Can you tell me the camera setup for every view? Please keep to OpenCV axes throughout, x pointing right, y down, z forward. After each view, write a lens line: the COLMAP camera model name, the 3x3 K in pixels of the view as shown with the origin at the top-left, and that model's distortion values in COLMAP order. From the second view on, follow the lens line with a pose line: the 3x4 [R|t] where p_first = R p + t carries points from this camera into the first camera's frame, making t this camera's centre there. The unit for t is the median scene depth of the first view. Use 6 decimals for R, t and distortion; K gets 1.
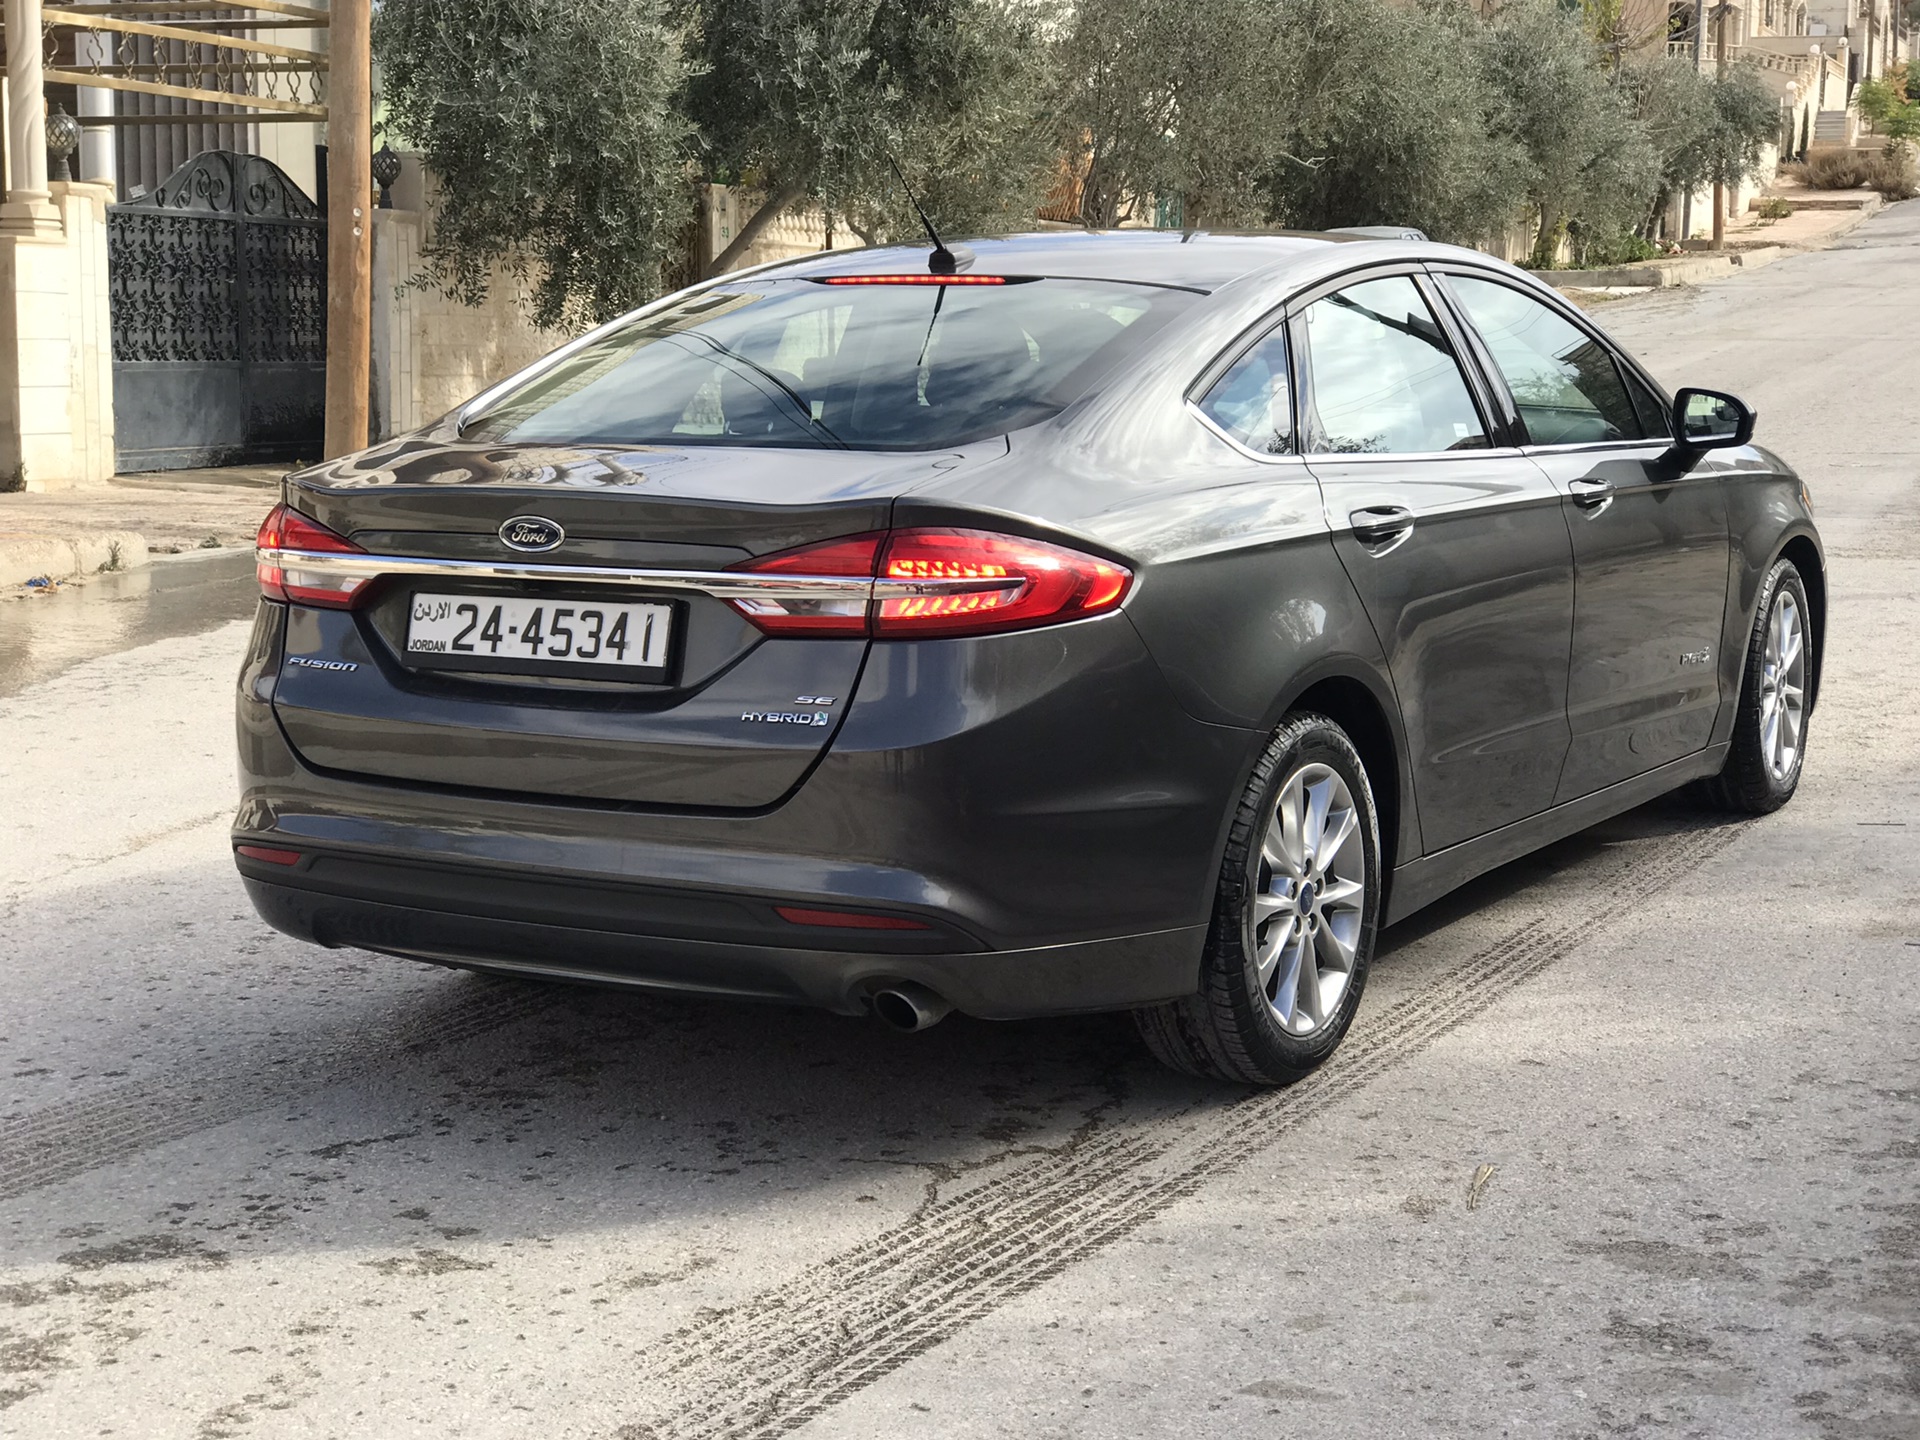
lens RADIAL K [[3248.4, 0, 960.0], [0, 3248.4, 720.0], [0, 0, 1]] dist [0.029871, 0.088714]
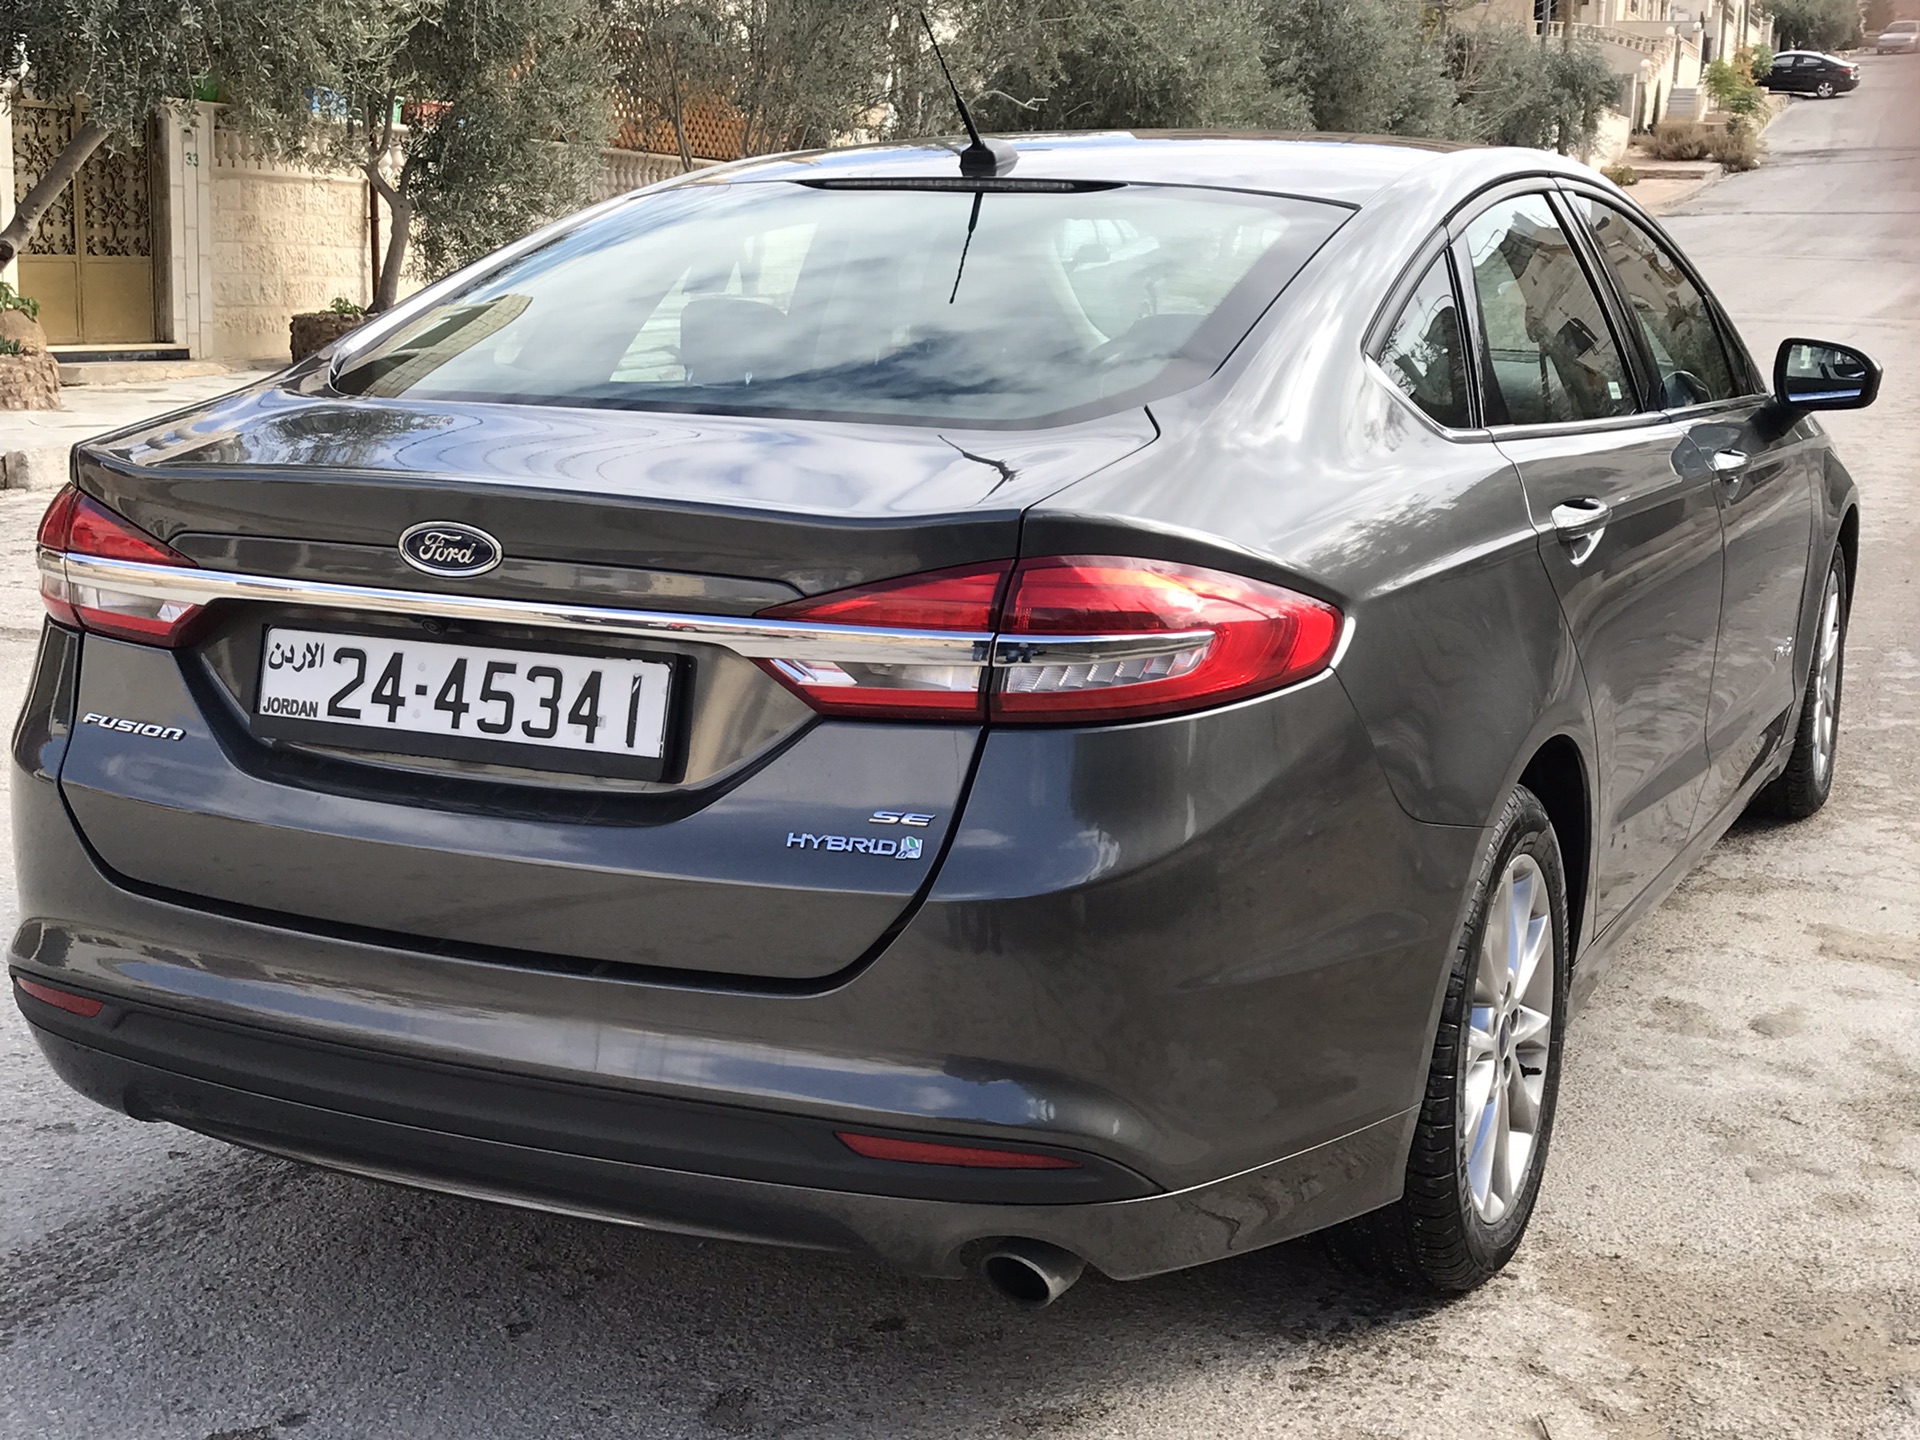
lens RADIAL K [[2650.4, 0, 960.0], [0, 2650.4, 720.0], [0, 0, 1]] dist [0.194877, -0.634897]
pose [[0.996491, 0.002154, 0.083668, -0.072891], [-0.006140, 0.998857, 0.047412, -0.048025], [-0.083470, -0.047759, 0.995365, 0.443587]]
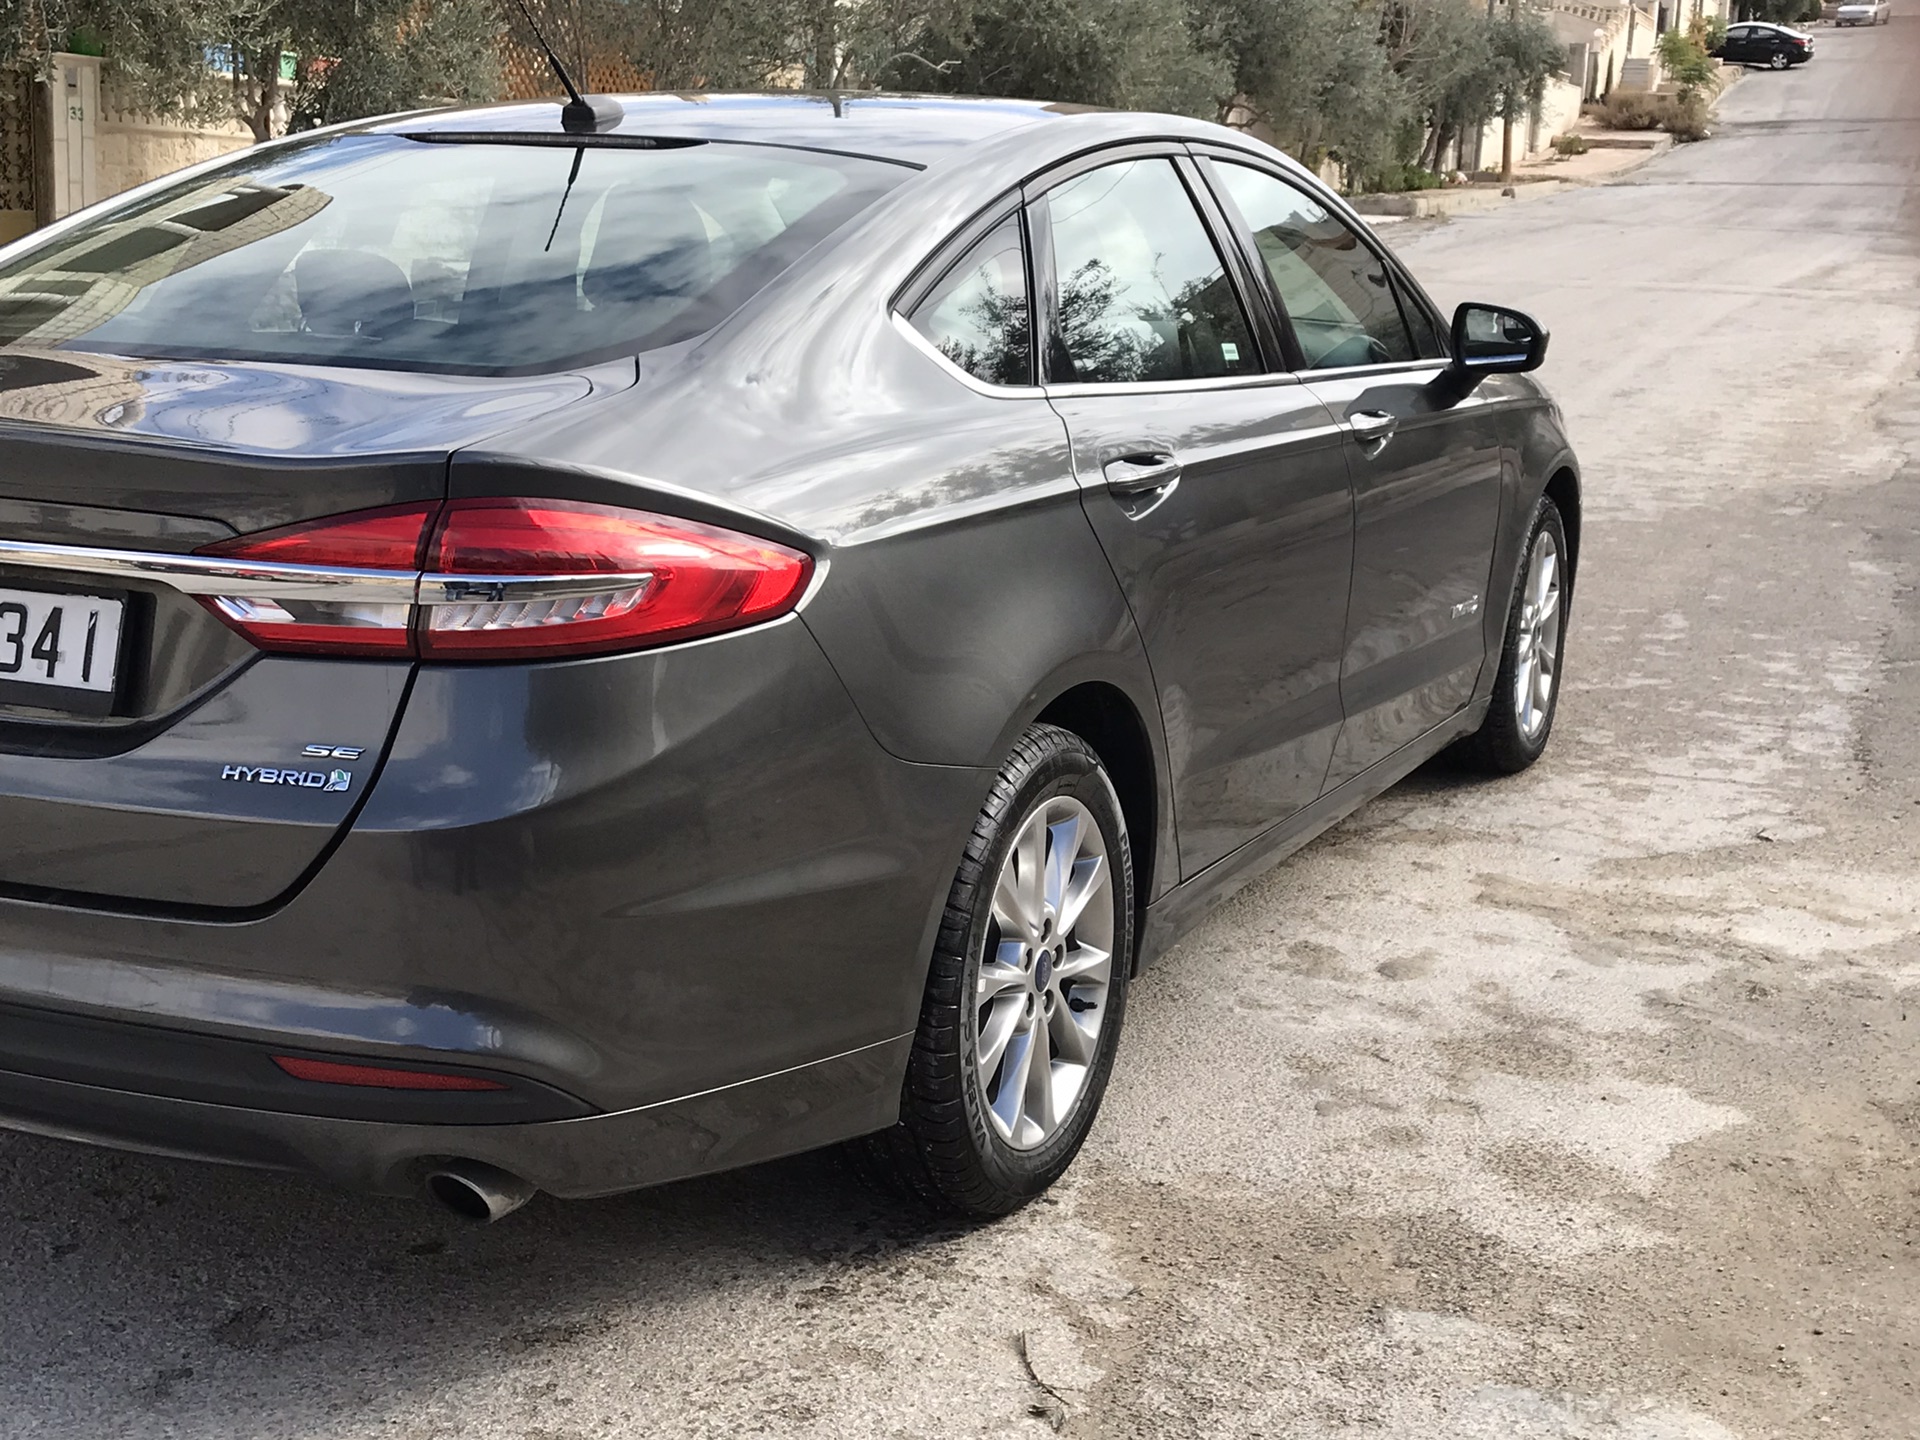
lens RADIAL K [[2641.2, 0, 960.0], [0, 2641.2, 720.0], [0, 0, 1]] dist [0.191403, -0.651084]
pose [[0.995578, 0.008242, 0.093575, 0.030934], [-0.014018, 0.998025, 0.061230, -0.045234], [-0.092886, -0.062271, 0.993728, 0.416615]]
